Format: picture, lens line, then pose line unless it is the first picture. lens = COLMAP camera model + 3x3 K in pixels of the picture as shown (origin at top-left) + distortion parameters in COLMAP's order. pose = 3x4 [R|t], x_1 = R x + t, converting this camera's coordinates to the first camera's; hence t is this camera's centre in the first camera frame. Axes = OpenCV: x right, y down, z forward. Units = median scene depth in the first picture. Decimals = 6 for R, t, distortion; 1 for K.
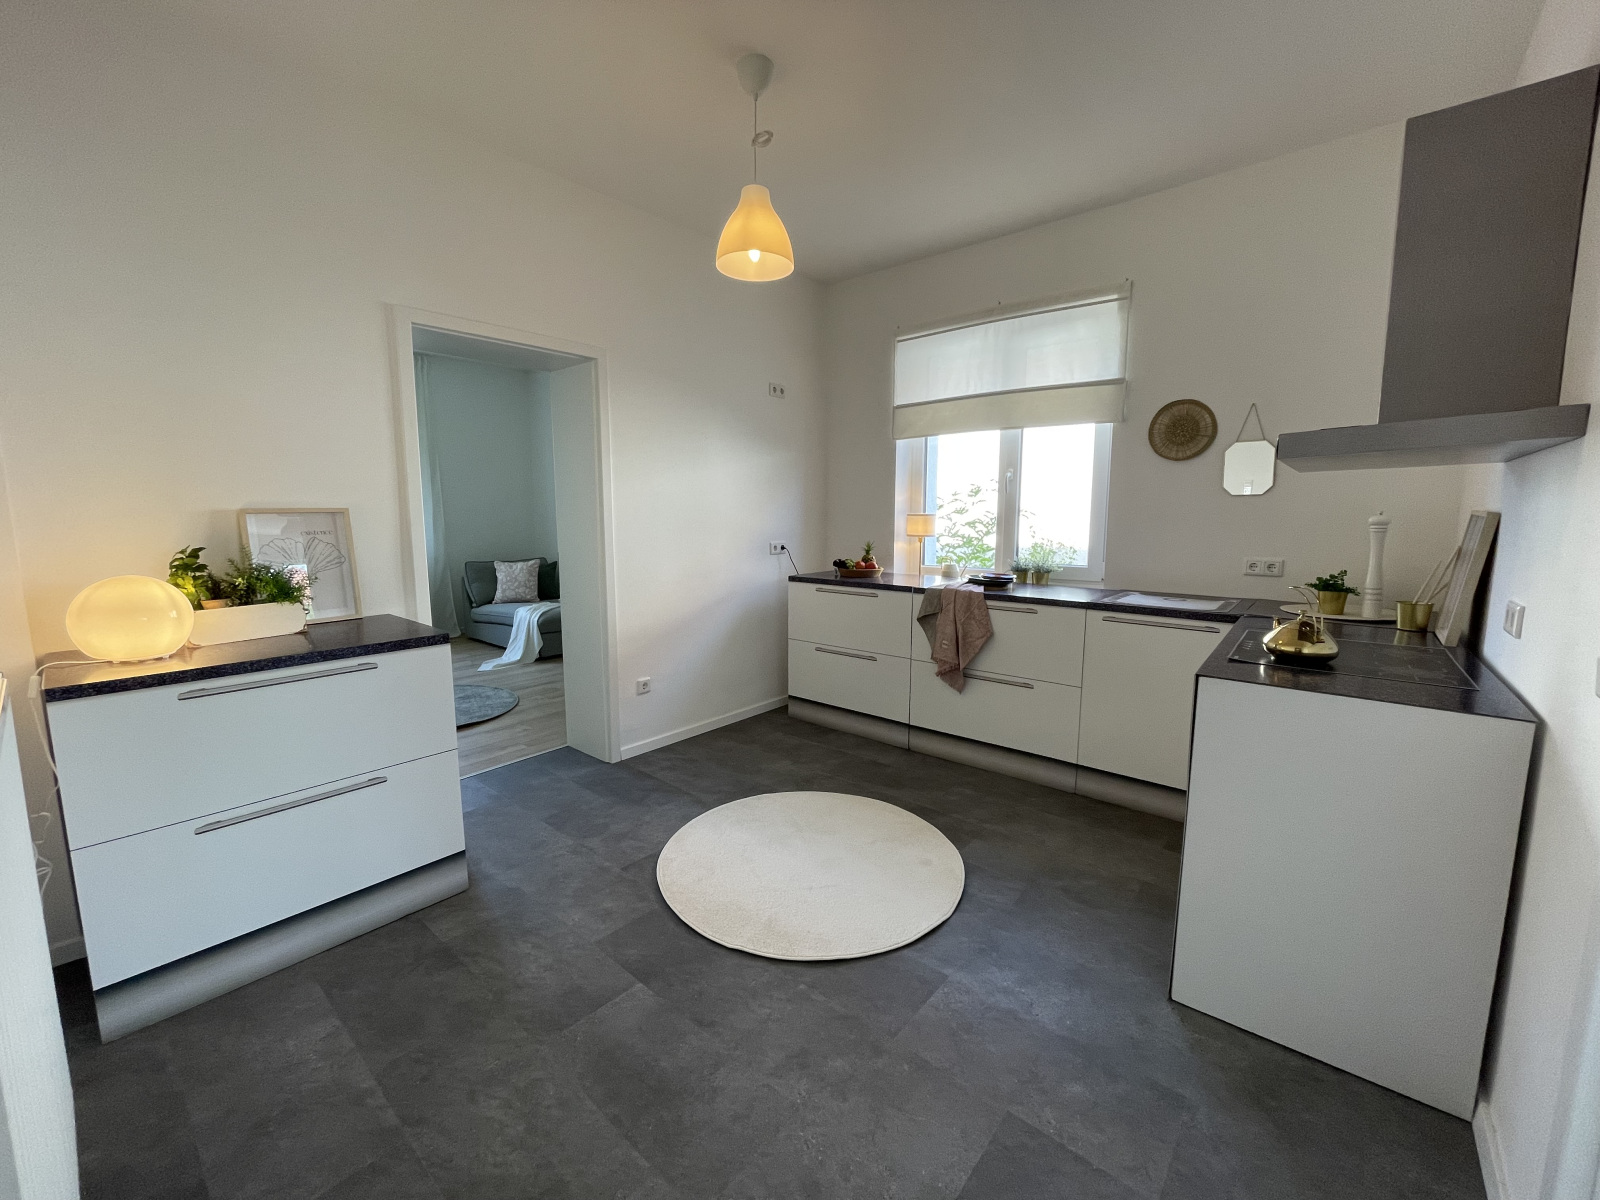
lens RADIAL K [[644.6, 0, 805.7], [0, 644.6, 595.7], [0, 0, 1]] dist [-0.002041, -0.000250]
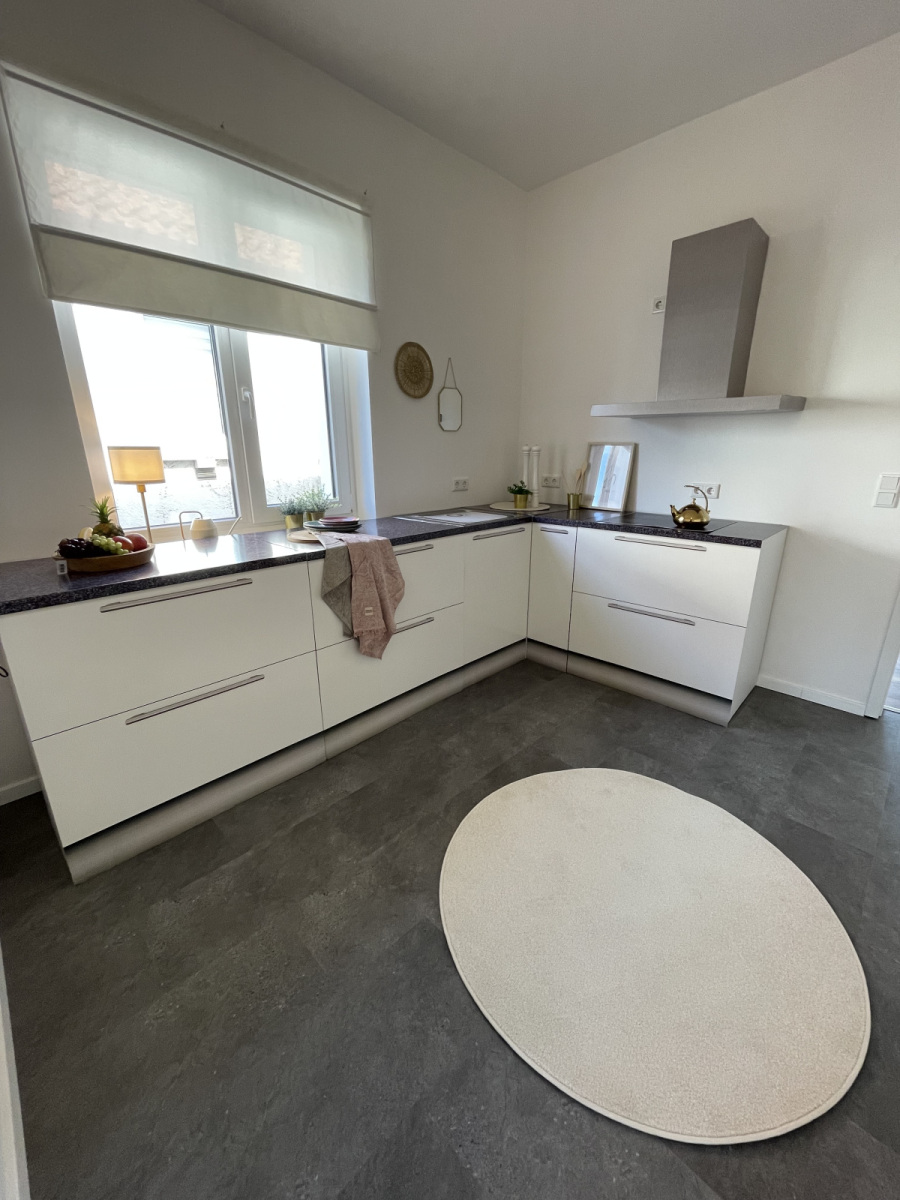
lens RADIAL K [[483.5, 0, 454.2], [0, 483.5, 600.3], [0, 0, 1]] dist [-0.002041, -0.000250]
pose [[0.080914, -0.299175, 0.950761, -0.362730], [0.130603, 0.948847, 0.287458, -0.102065], [-0.988127, 0.100912, 0.115848, 0.852046]]
